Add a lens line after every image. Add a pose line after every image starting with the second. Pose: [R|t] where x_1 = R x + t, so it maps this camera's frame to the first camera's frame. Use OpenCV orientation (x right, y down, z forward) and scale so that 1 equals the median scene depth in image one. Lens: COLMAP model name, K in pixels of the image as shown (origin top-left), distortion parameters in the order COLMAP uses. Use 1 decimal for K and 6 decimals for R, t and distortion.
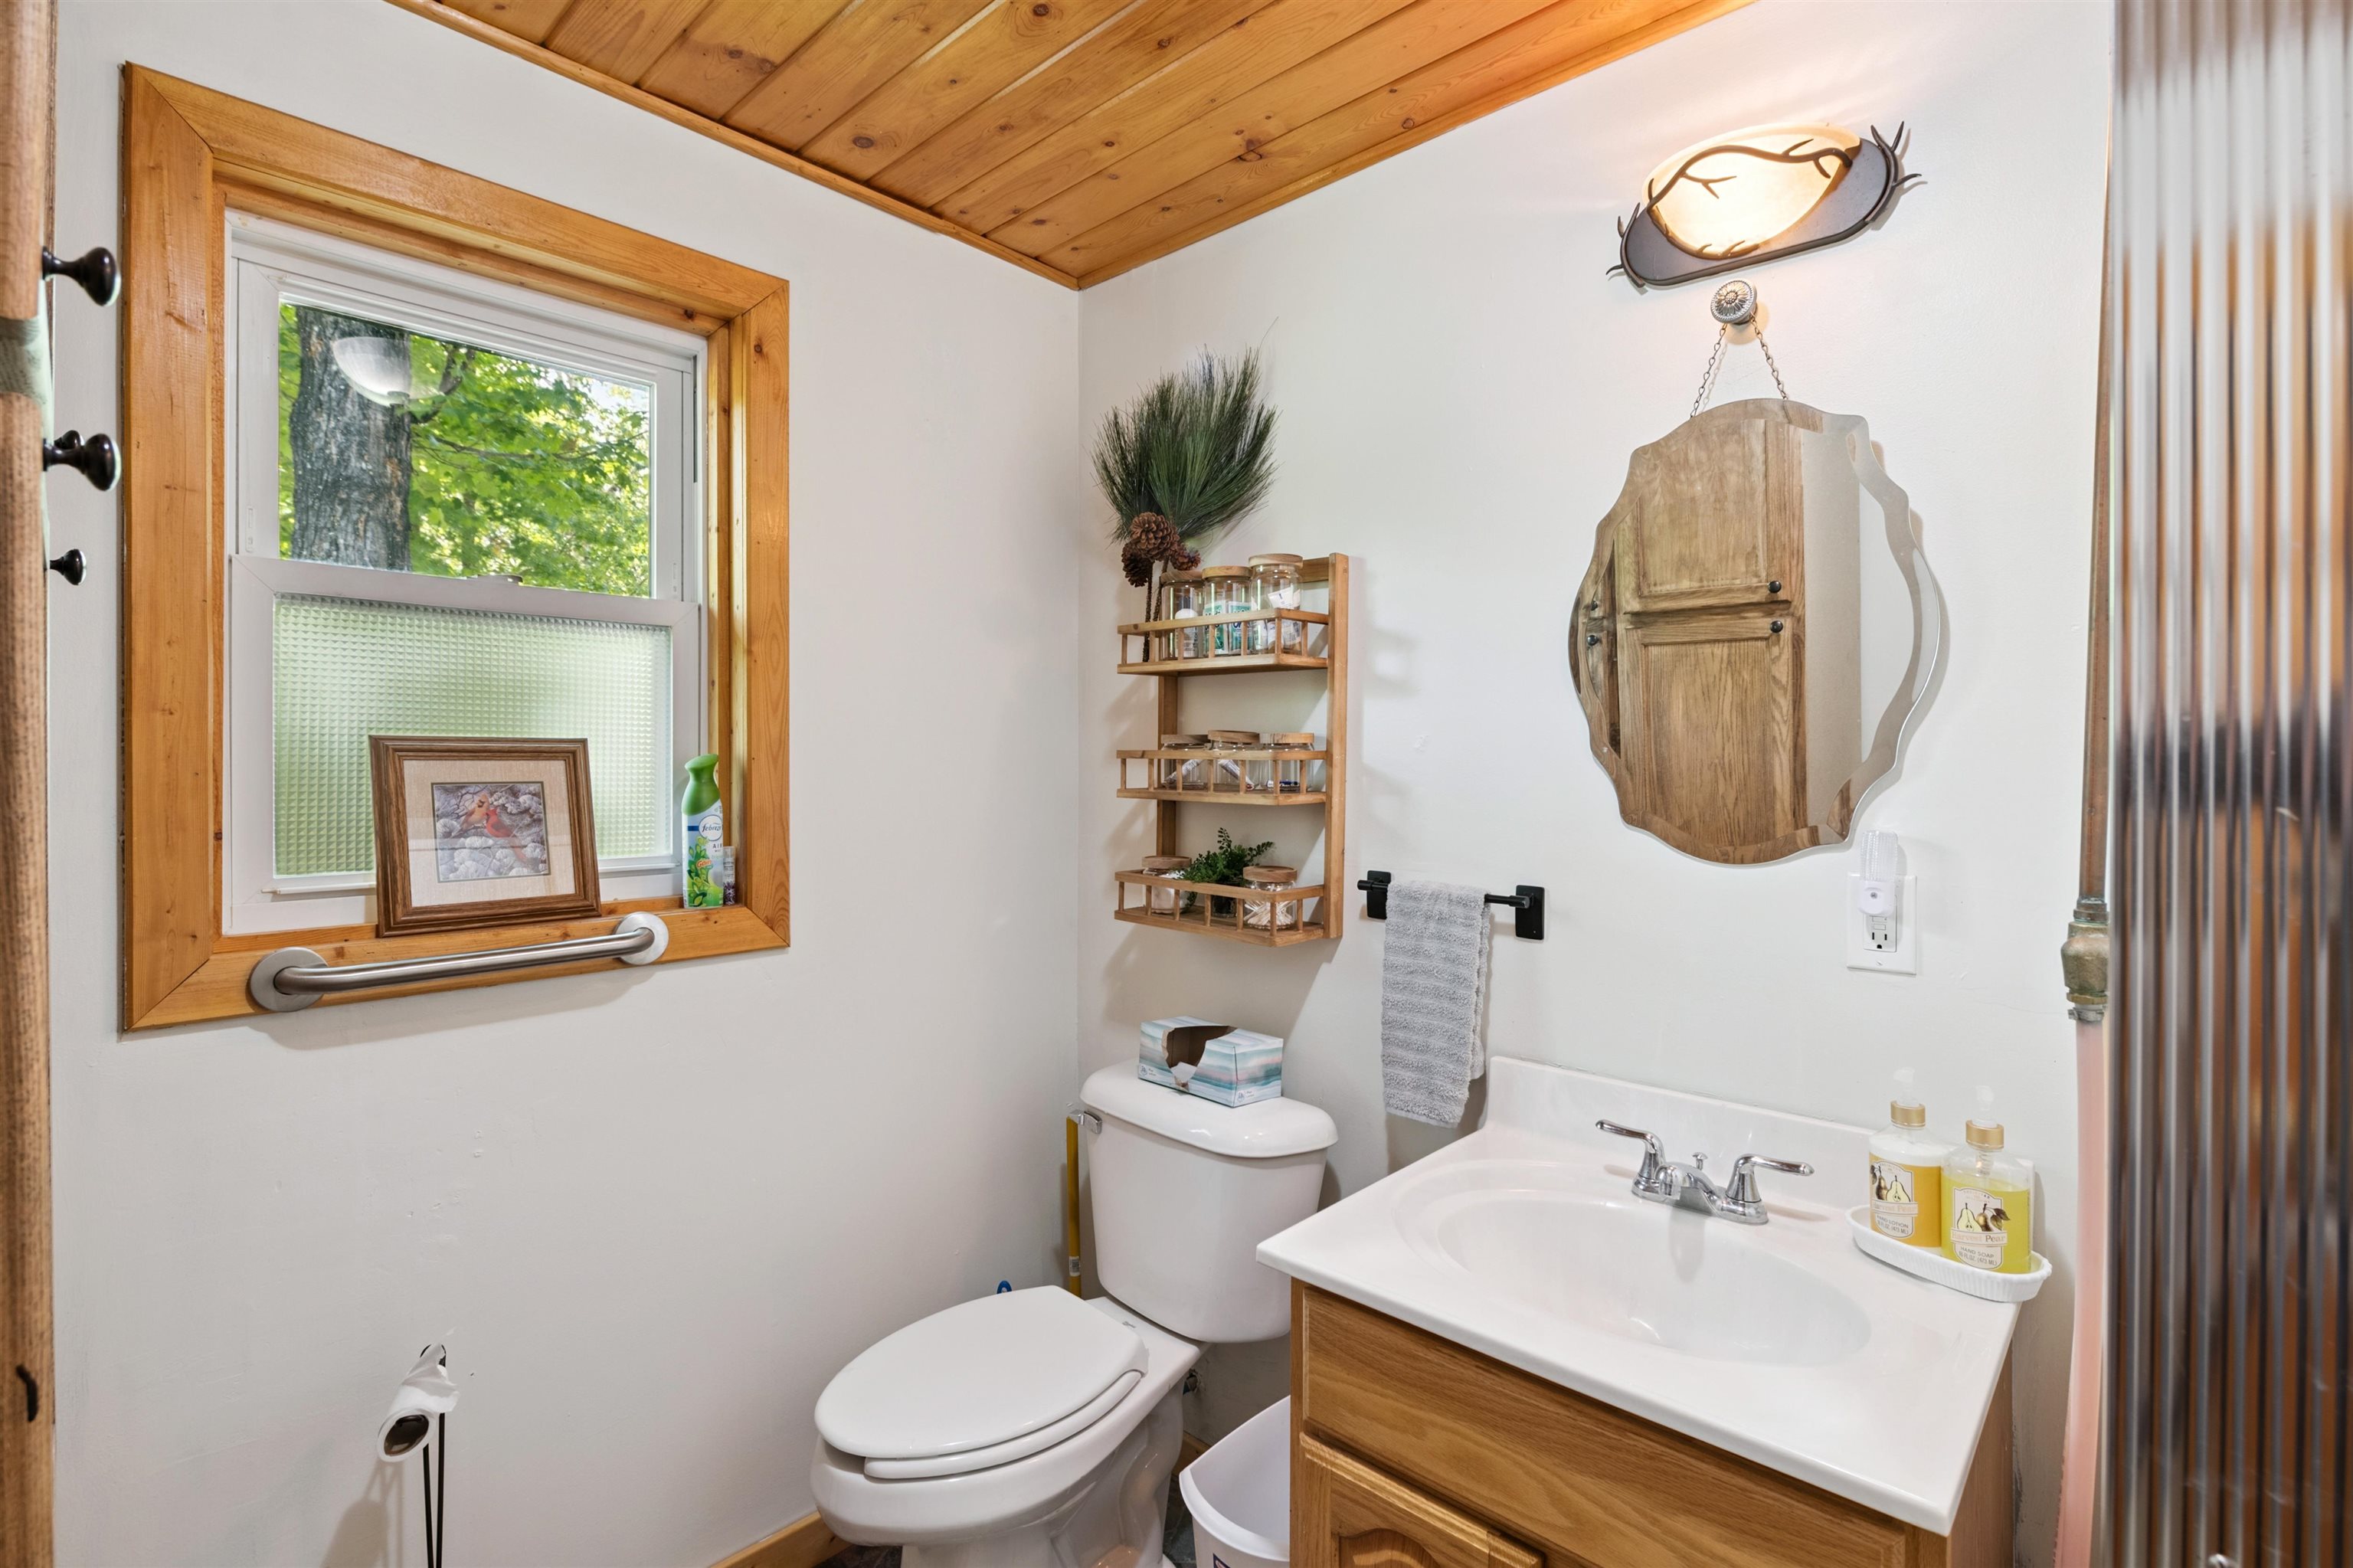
lens RADIAL K [[1087.6, 0, 1179.0], [0, 1087.6, 775.7], [0, 0, 1]] dist [0.008748, -0.009590]
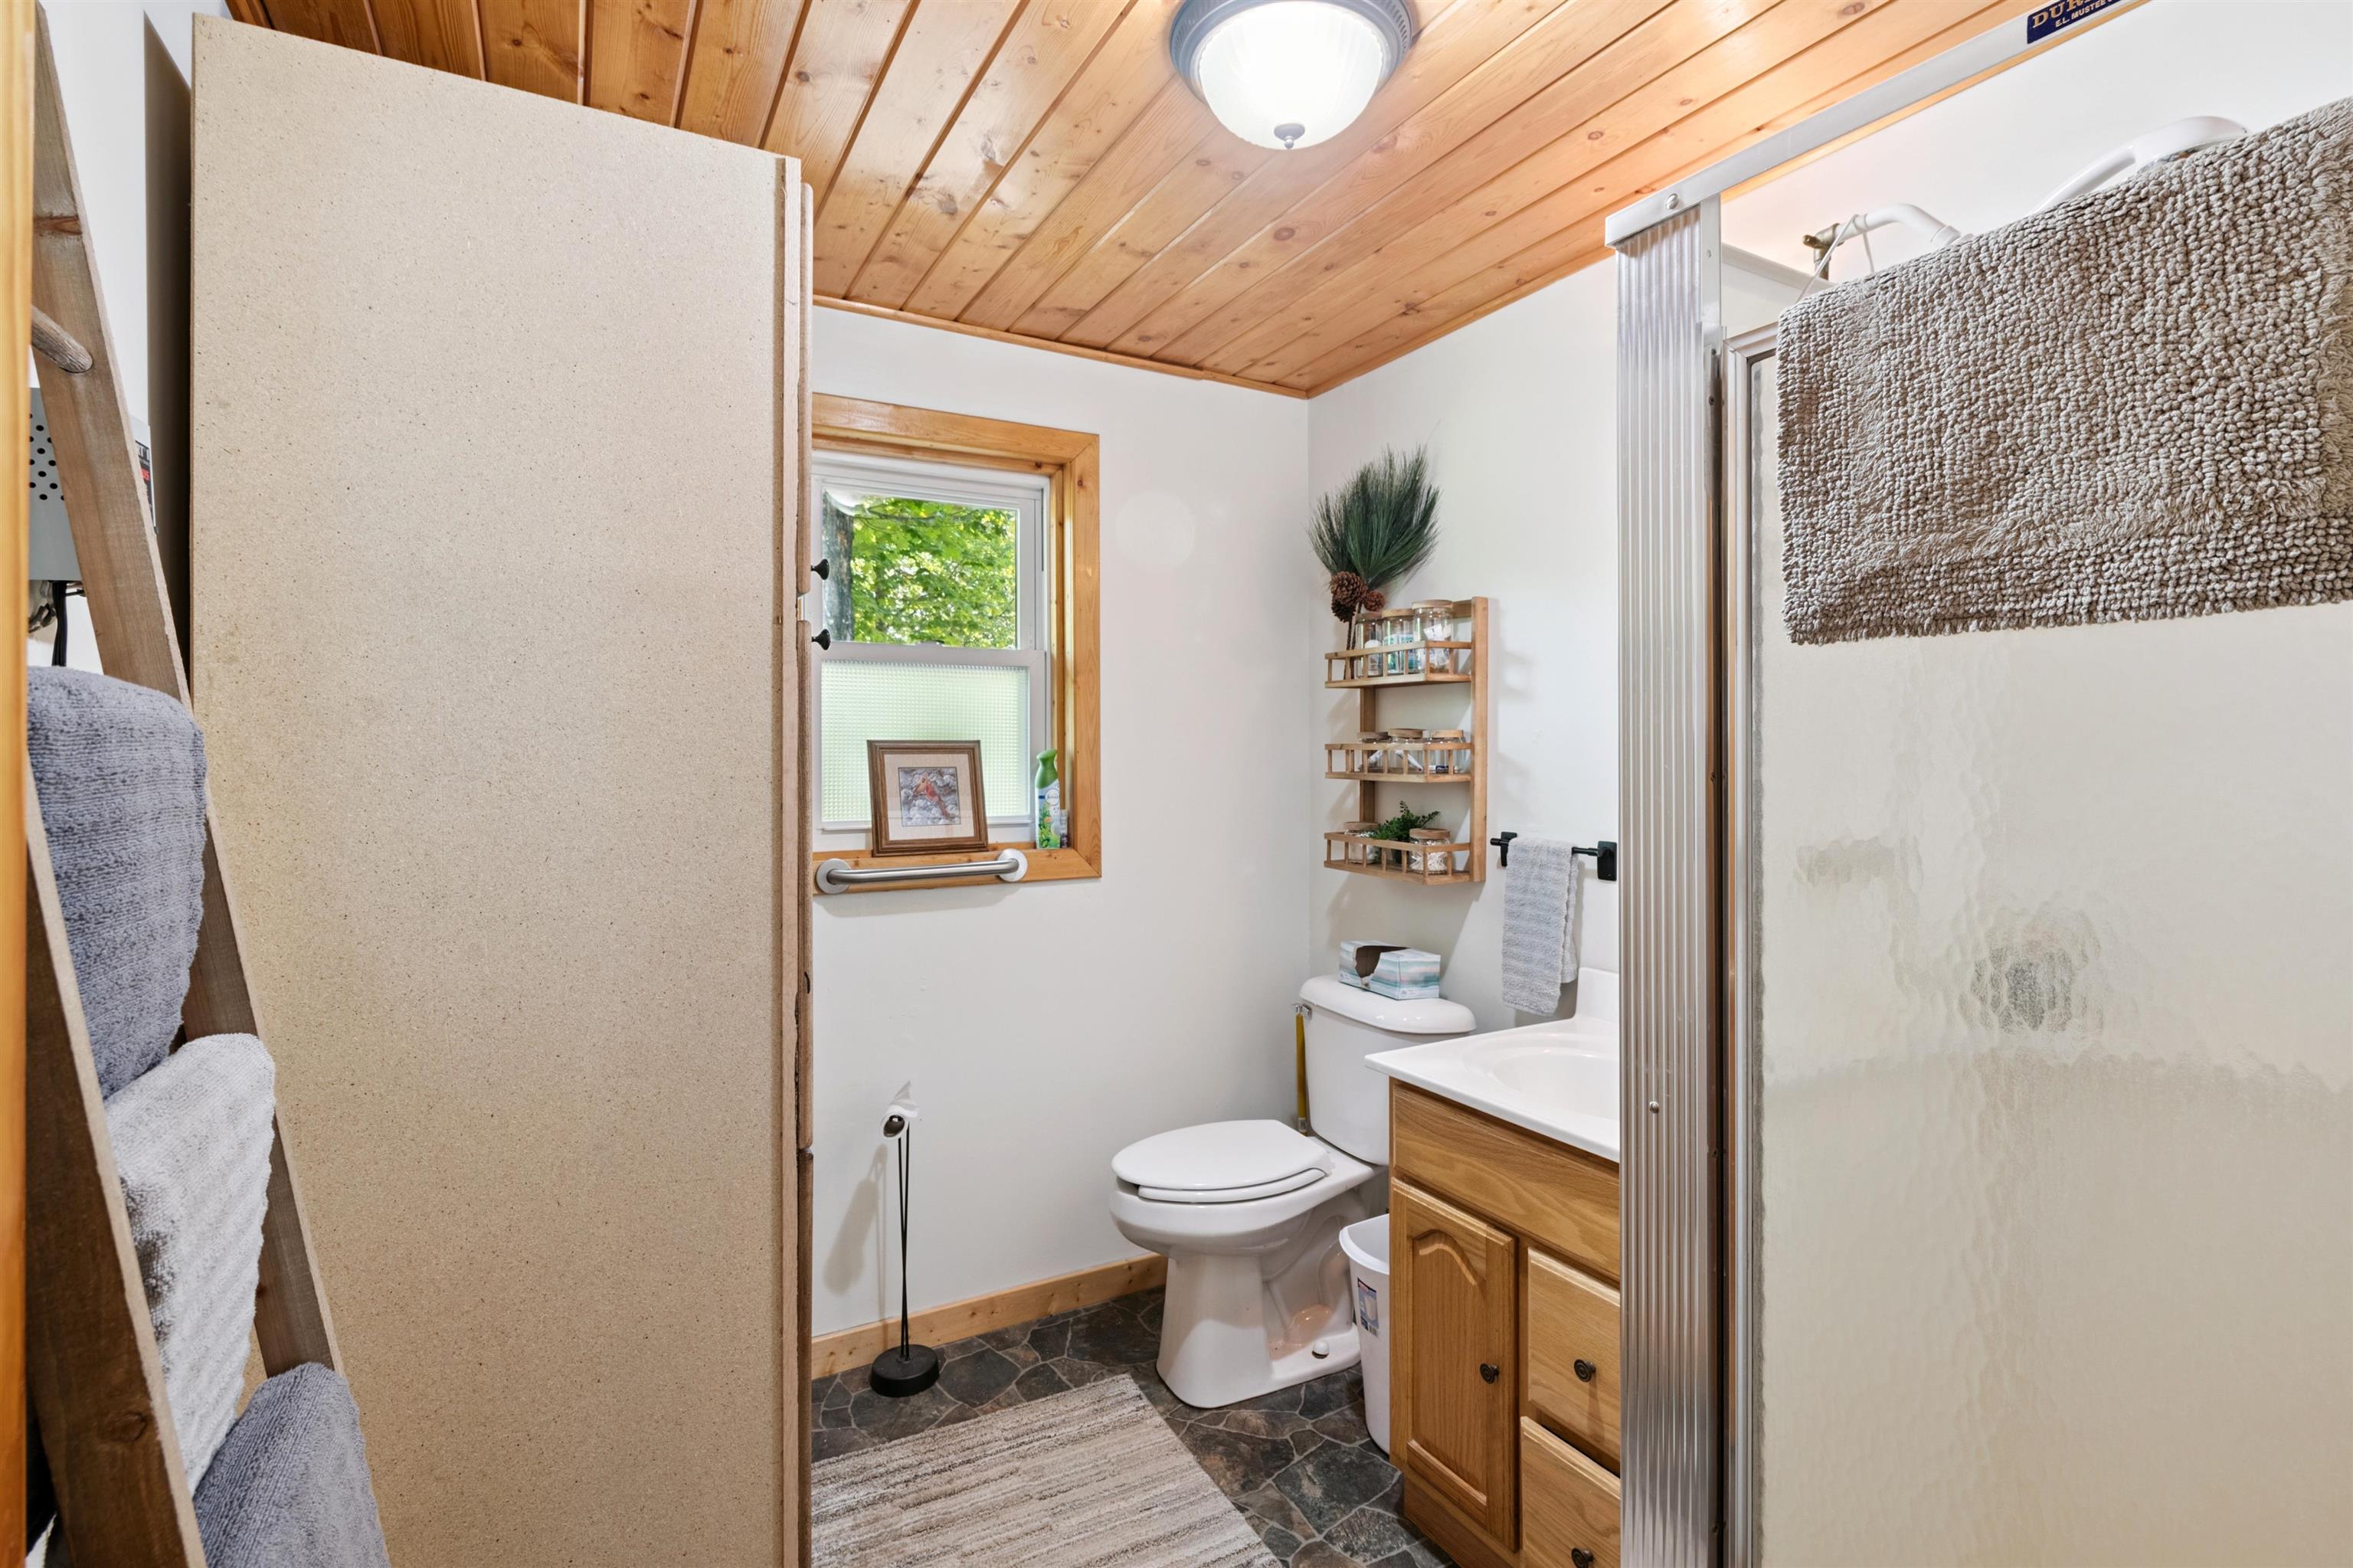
lens RADIAL K [[1087.6, 0, 1179.0], [0, 1087.6, 775.7], [0, 0, 1]] dist [0.008748, -0.009590]
pose [[0.953625, -0.000914, -0.300996, 0.197615], [0.002441, 0.999986, 0.004698, 0.010564], [0.300988, -0.005215, 0.953614, -0.399775]]
